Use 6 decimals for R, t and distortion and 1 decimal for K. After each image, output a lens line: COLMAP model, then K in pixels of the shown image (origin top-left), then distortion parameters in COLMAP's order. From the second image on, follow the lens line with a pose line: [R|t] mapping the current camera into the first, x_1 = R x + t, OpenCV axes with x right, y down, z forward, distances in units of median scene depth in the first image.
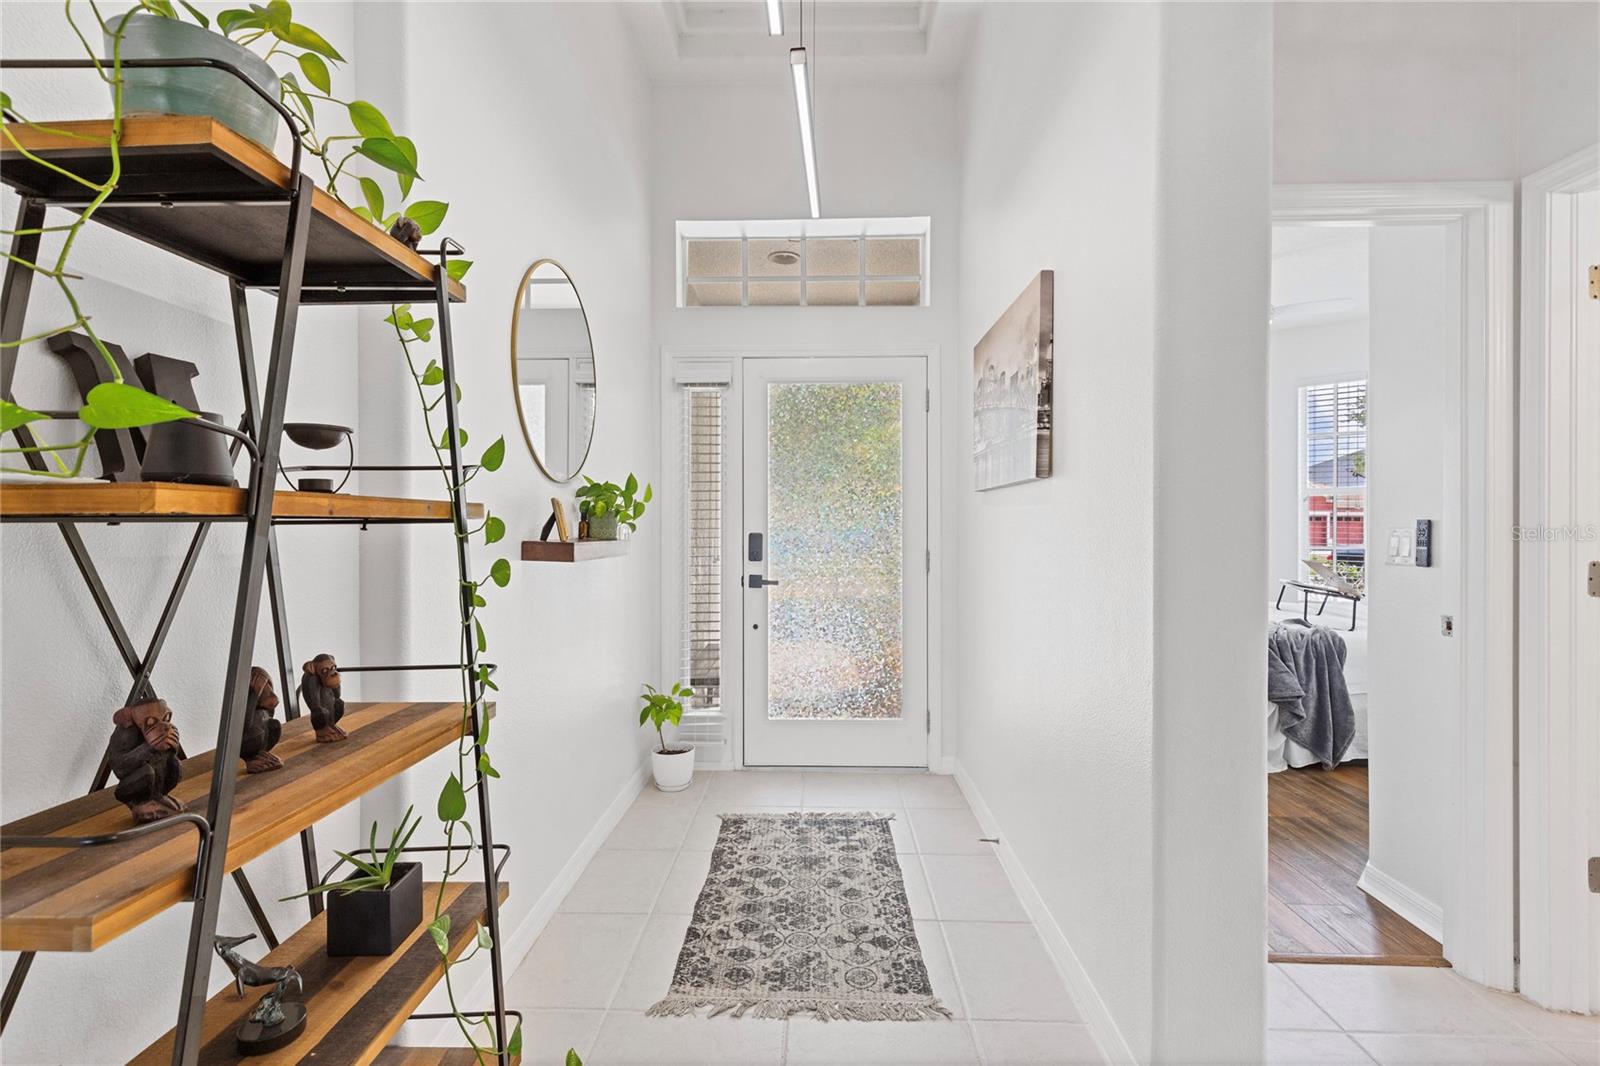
lens RADIAL K [[737.8, 0, 796.6], [0, 737.8, 531.3], [0, 0, 1]] dist [0.000149, 0.000698]
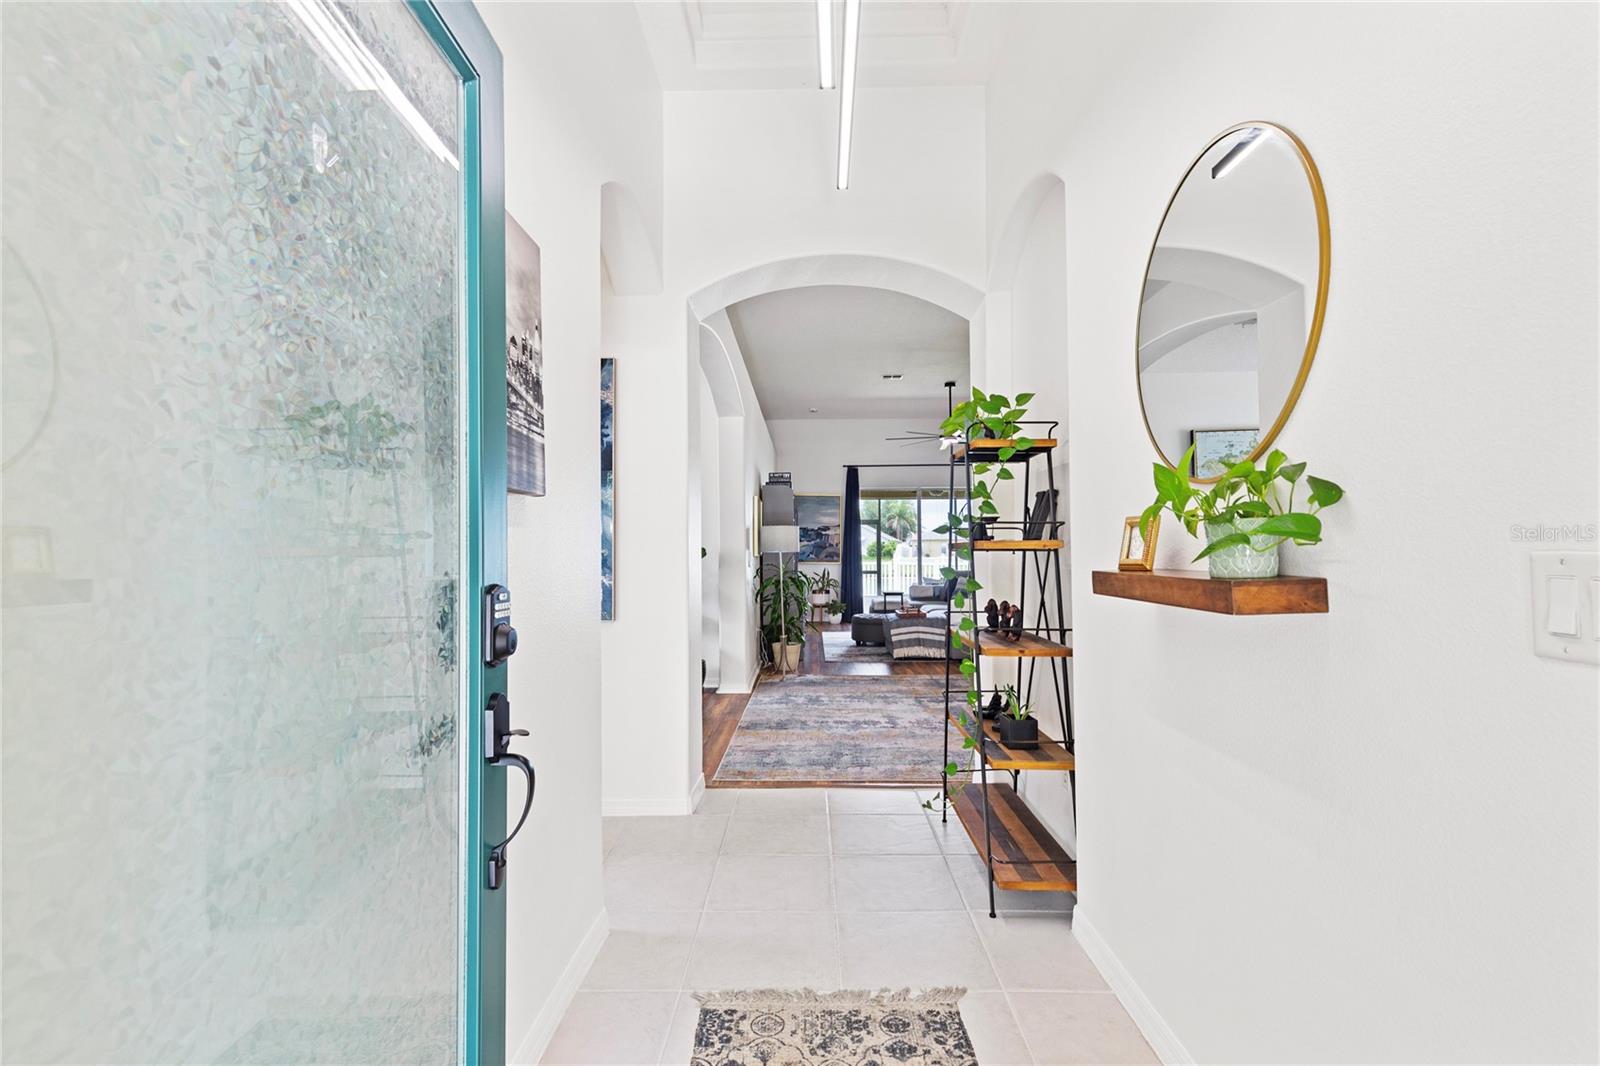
lens RADIAL K [[737.8, 0, 795.2], [0, 737.8, 538.0], [0, 0, 1]] dist [0.000149, 0.000698]
pose [[-0.999892, -0.004499, -0.014025, 0.067570], [-0.004303, 0.999893, -0.014008, -0.014615], [0.014086, -0.013946, -0.999804, 1.959754]]
